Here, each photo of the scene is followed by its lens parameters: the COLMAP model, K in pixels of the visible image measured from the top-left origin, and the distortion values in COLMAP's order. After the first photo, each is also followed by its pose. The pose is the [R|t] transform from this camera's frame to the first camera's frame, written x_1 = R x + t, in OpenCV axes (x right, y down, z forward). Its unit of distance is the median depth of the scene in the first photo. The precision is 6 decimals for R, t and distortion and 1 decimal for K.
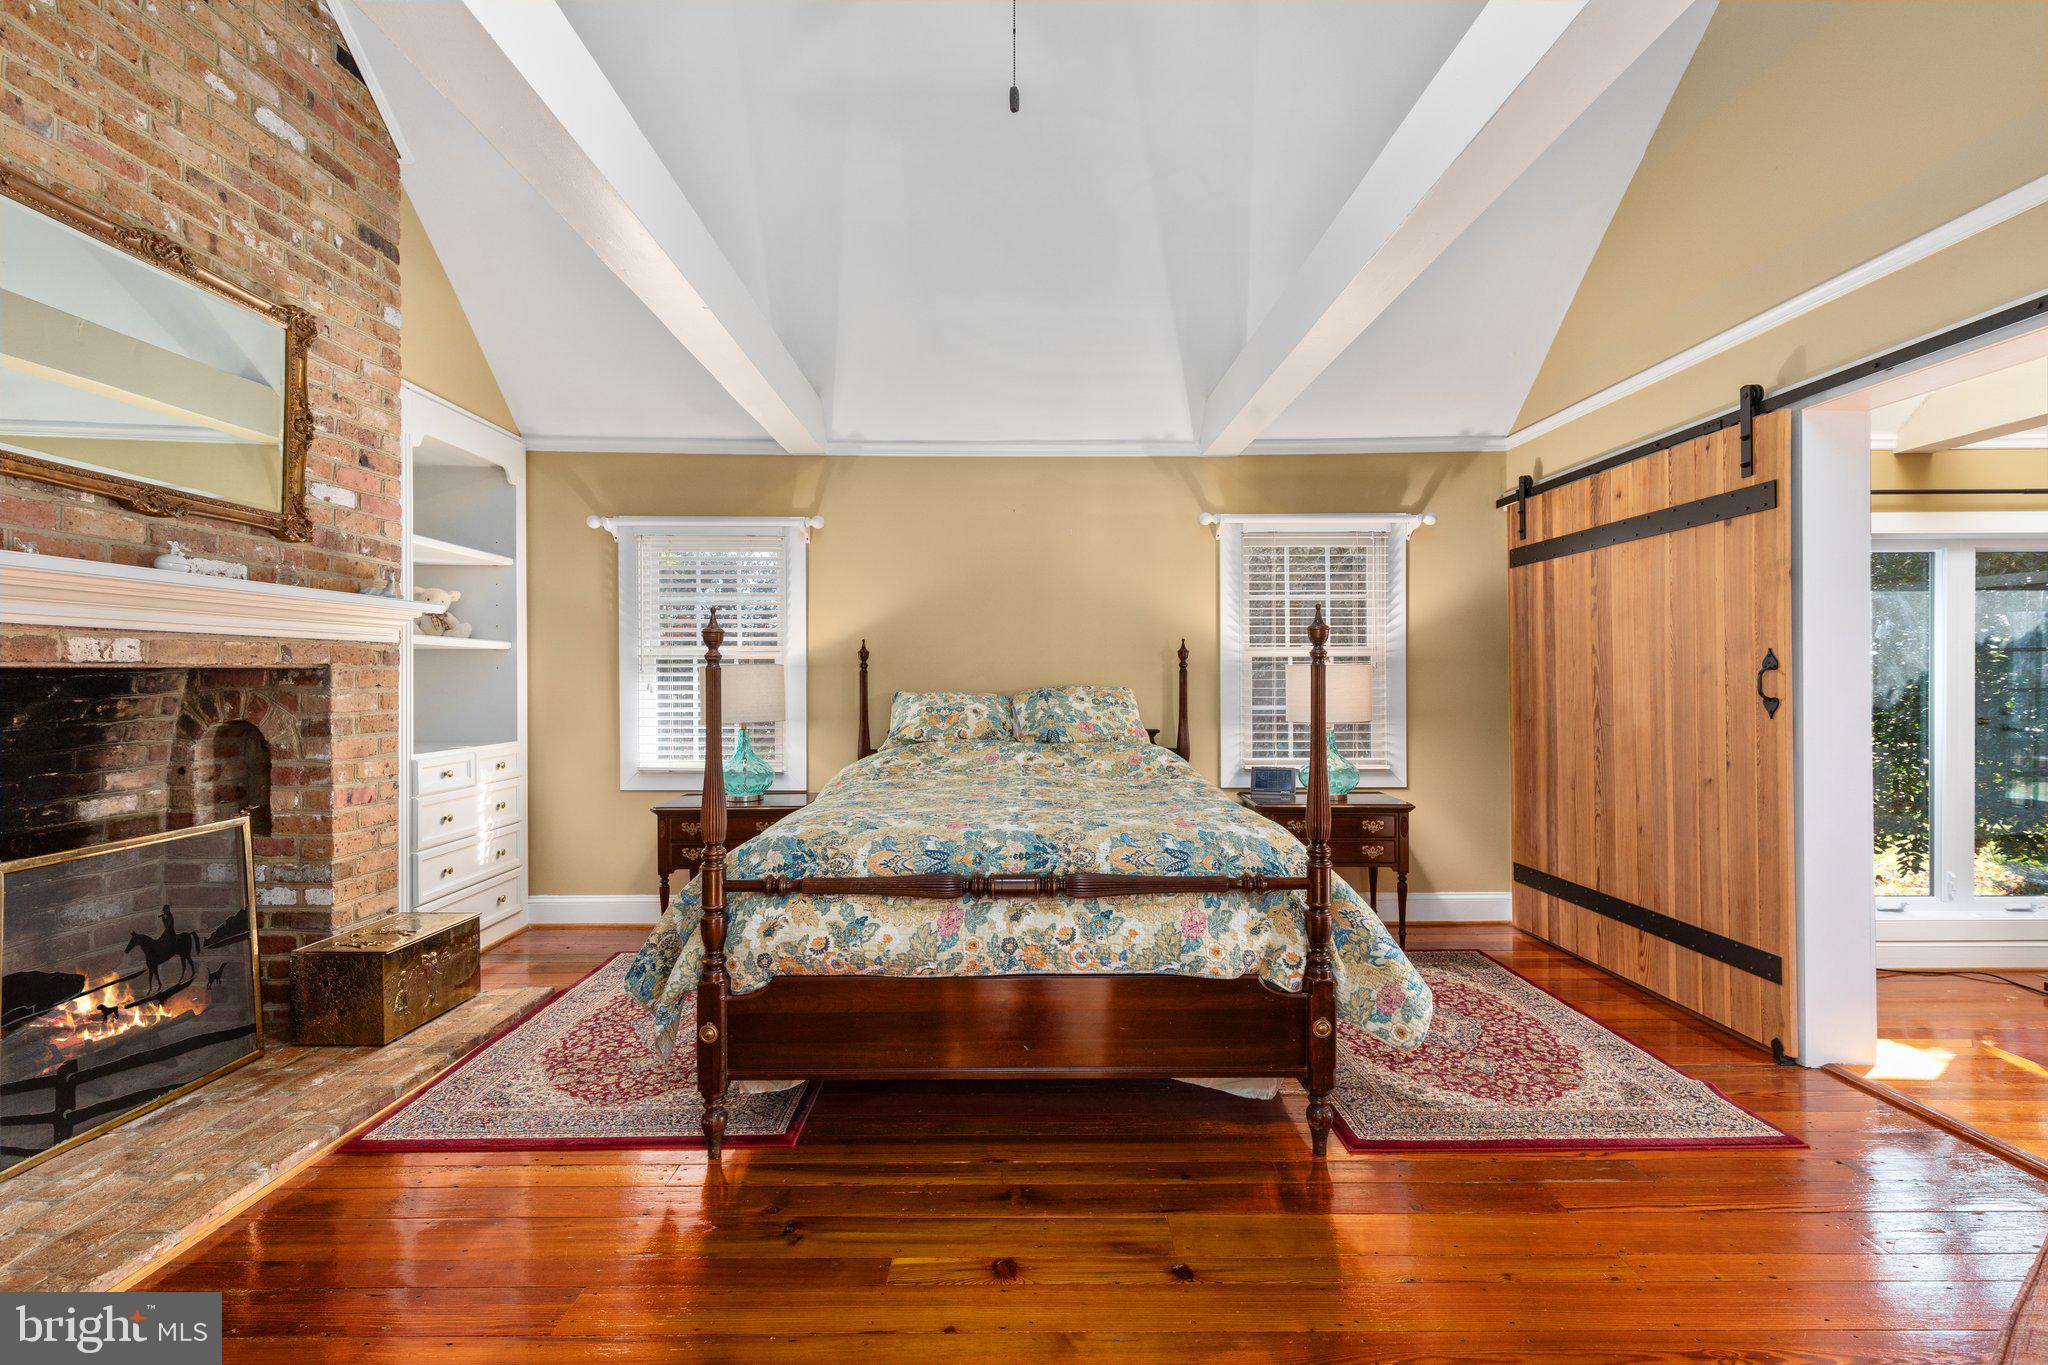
lens RADIAL K [[928.7, 0, 1020.5], [0, 928.7, 686.4], [0, 0, 1]] dist [0.006051, 0.000216]
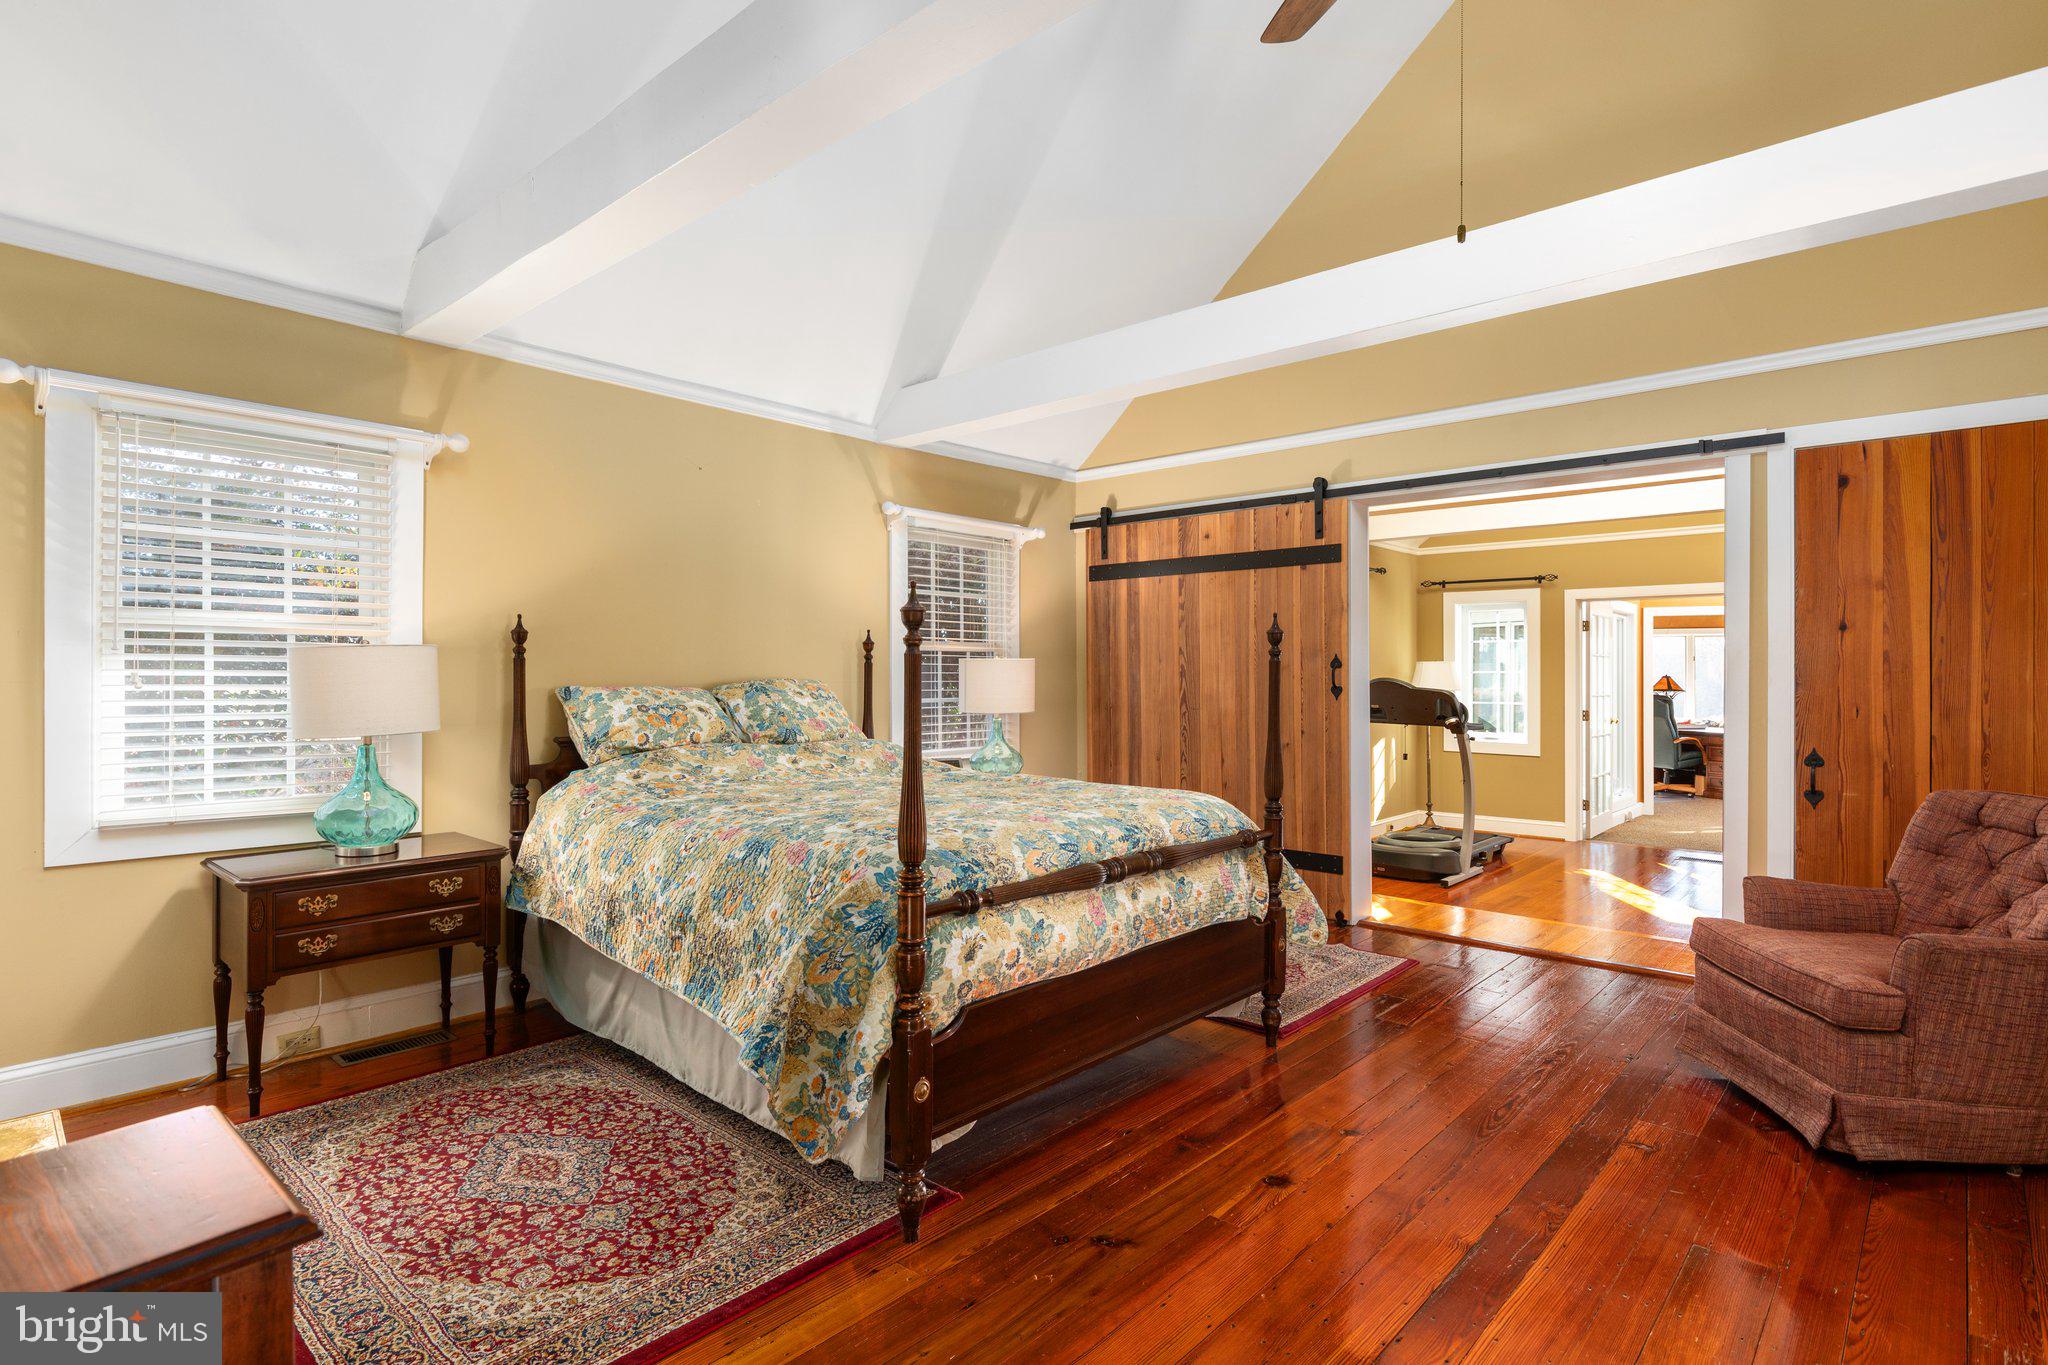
lens RADIAL K [[1042.6, 0, 1025.2], [0, 1042.6, 673.8], [0, 0, 1]] dist [0.002223, 0.000226]
pose [[0.666330, 0.005320, 0.745638, -0.691342], [0.001419, 0.999964, -0.008402, 0.004386], [-0.745656, 0.006656, 0.666298, 0.214683]]
